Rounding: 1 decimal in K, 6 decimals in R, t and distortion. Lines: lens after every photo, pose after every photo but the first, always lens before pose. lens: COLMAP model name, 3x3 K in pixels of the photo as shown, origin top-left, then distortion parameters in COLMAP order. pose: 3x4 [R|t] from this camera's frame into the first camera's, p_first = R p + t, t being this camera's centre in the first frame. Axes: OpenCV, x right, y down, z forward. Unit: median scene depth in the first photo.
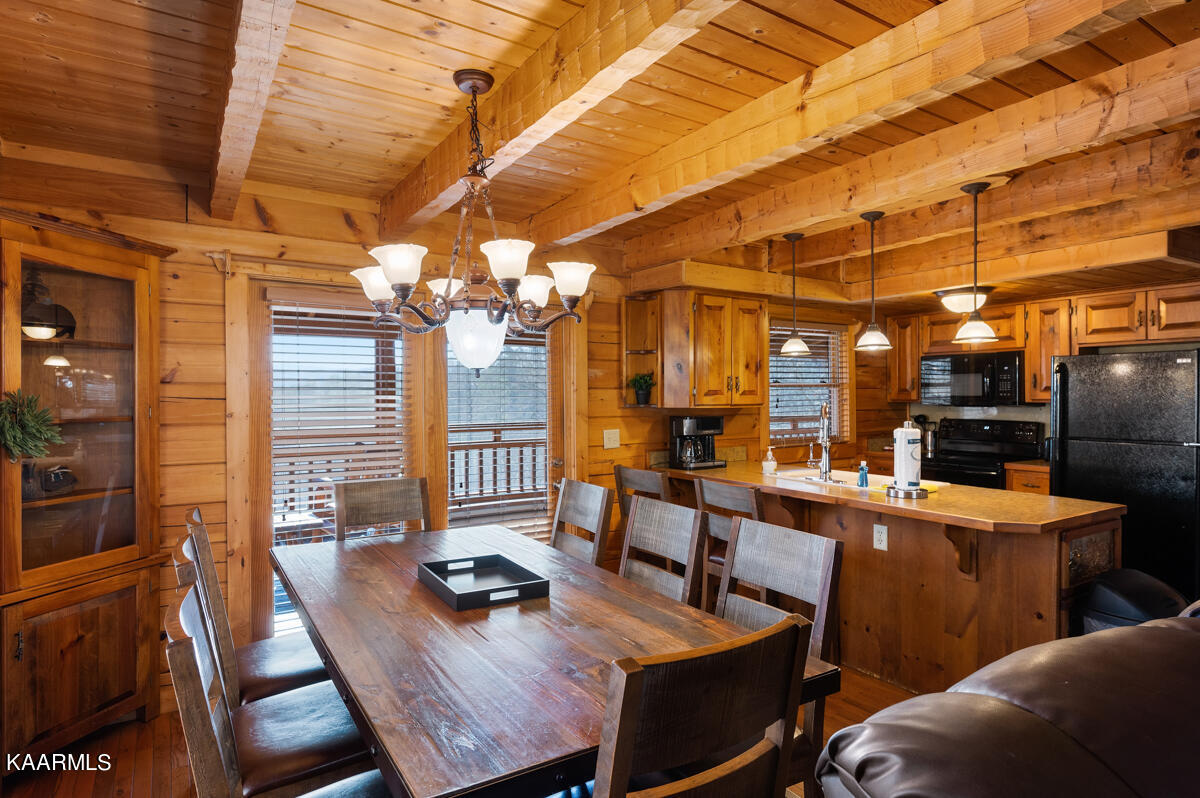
lens RADIAL K [[649.8, 0, 600.8], [0, 649.8, 404.8], [0, 0, 1]] dist [0.008556, -0.003225]
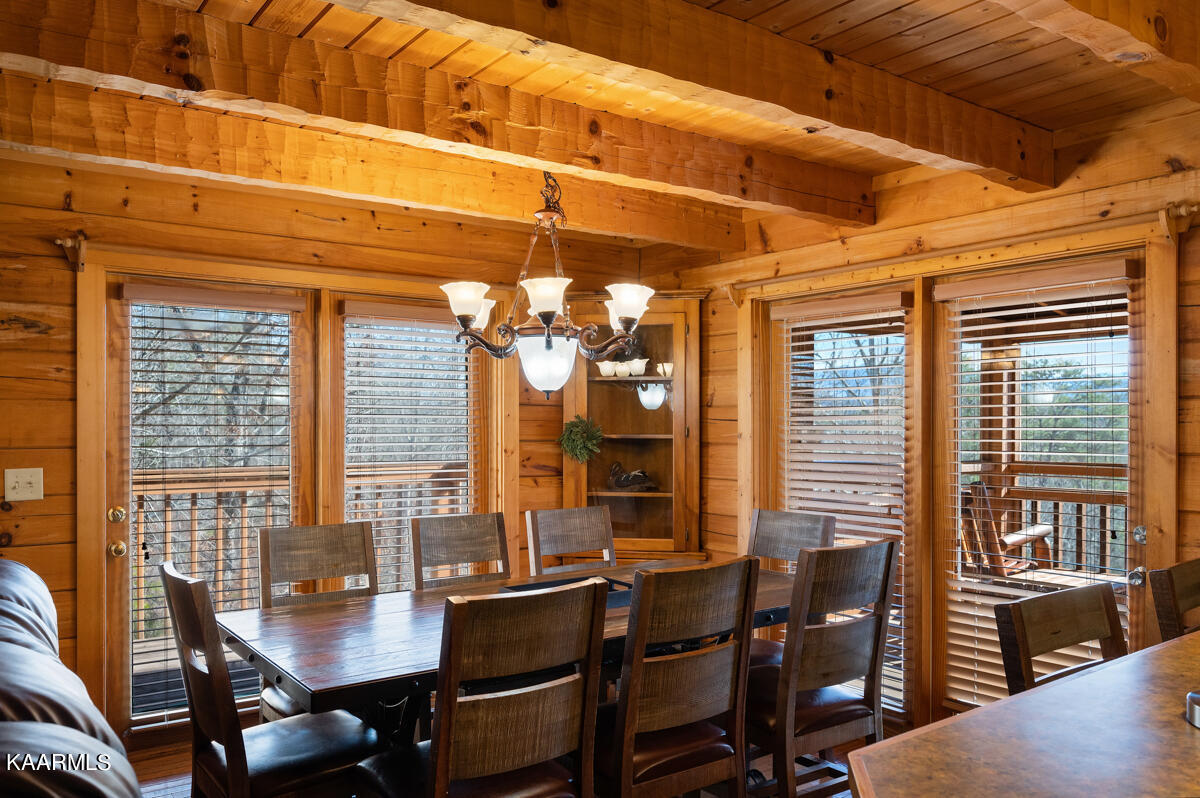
lens RADIAL K [[893.6, 0, 608.9], [0, 893.6, 424.5], [0, 0, 1]] dist [-0.015577, 0.000300]
pose [[0.090864, -0.000501, -0.995863, 0.694786], [-0.010345, 0.999945, -0.001447, 0.001598], [0.995810, 0.010434, 0.090854, 0.533229]]
